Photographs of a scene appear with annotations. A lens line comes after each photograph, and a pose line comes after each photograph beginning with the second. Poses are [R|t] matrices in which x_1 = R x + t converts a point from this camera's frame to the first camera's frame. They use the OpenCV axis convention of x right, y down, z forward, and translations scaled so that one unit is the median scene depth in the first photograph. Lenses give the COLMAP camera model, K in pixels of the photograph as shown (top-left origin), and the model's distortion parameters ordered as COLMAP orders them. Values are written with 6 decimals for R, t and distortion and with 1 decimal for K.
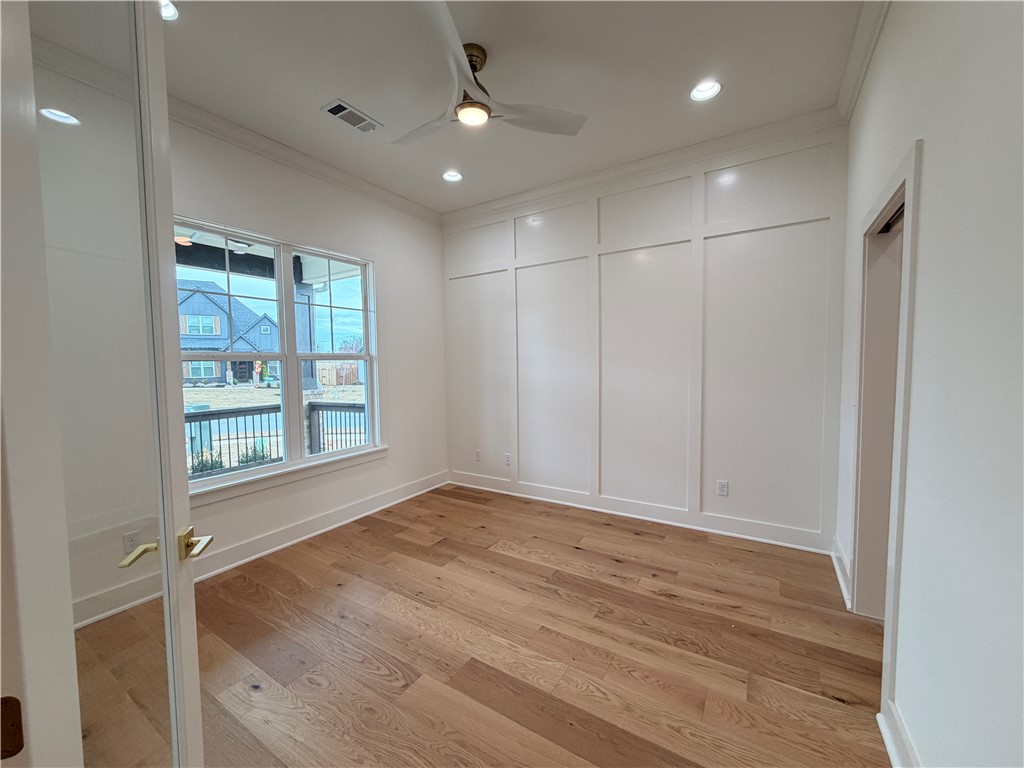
lens RADIAL K [[406.4, 0, 511.0], [0, 406.4, 379.7], [0, 0, 1]] dist [-0.000804, 0.000678]
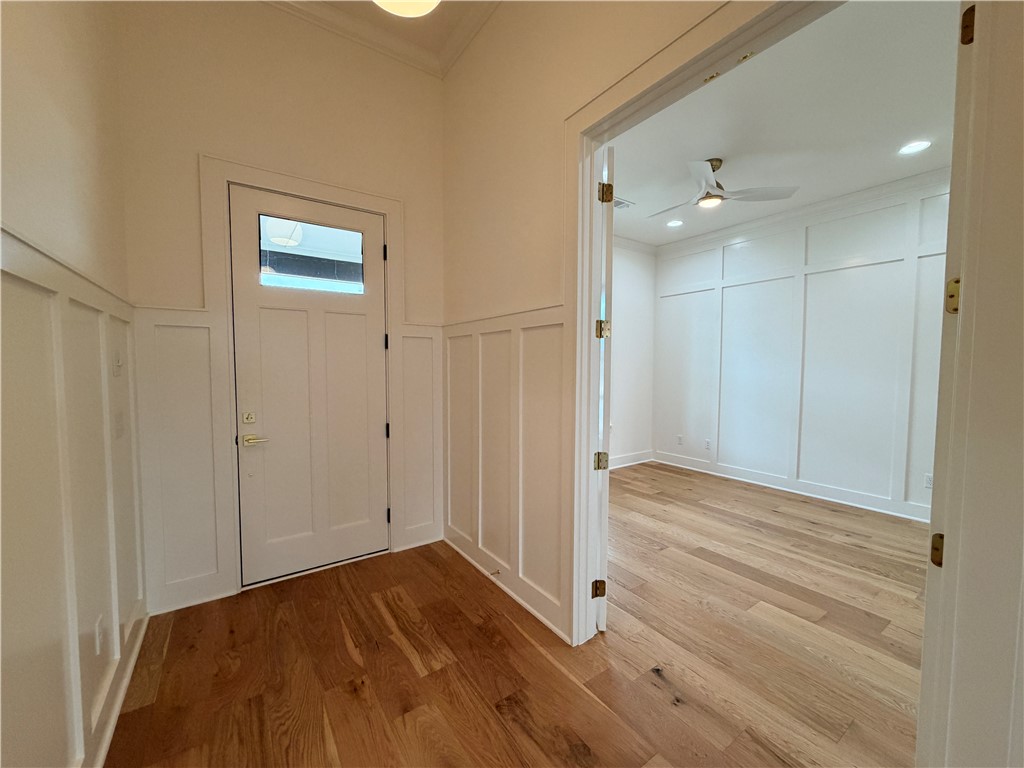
lens RADIAL K [[406.4, 0, 510.9], [0, 406.4, 382.7], [0, 0, 1]] dist [-0.000804, 0.000678]
pose [[0.919898, 0.036025, -0.390500, -0.123932], [-0.035121, 0.999338, 0.009458, 0.031515], [0.390582, 0.005014, 0.920554, -0.530764]]
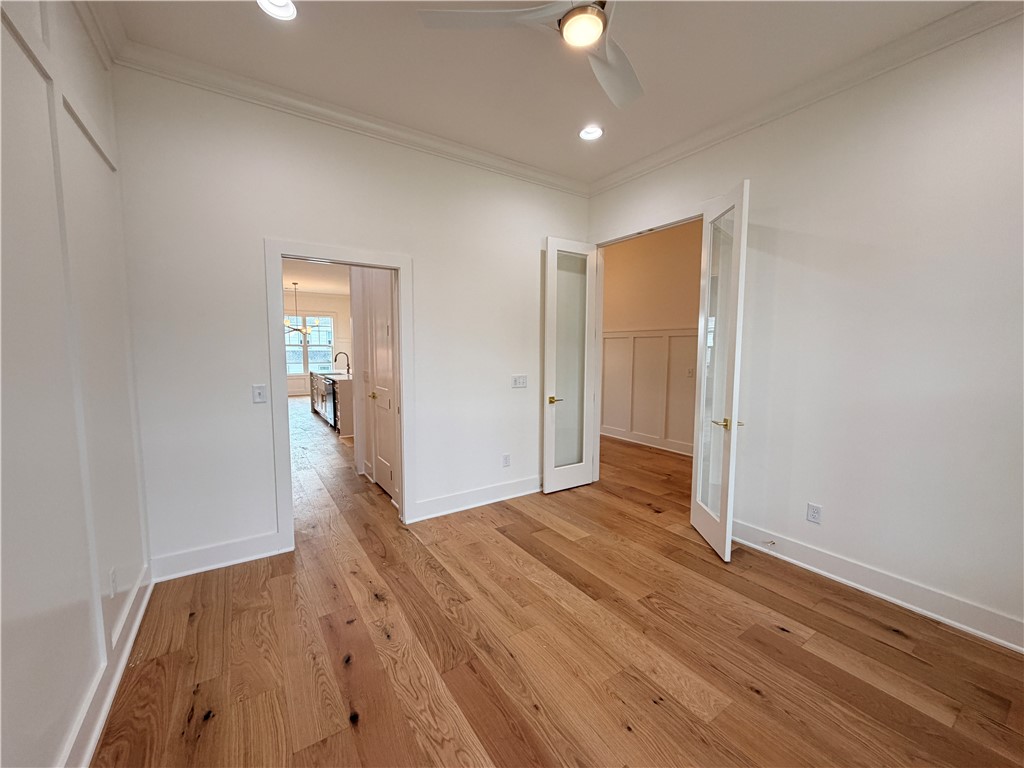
lens RADIAL K [[406.4, 0, 513.0], [0, 406.4, 383.9], [0, 0, 1]] dist [-0.000804, 0.000678]
pose [[-0.914764, -0.026548, 0.403114, -0.230650], [0.027311, 0.991492, 0.127273, -0.069189], [-0.403063, 0.127435, -0.906256, 1.427472]]
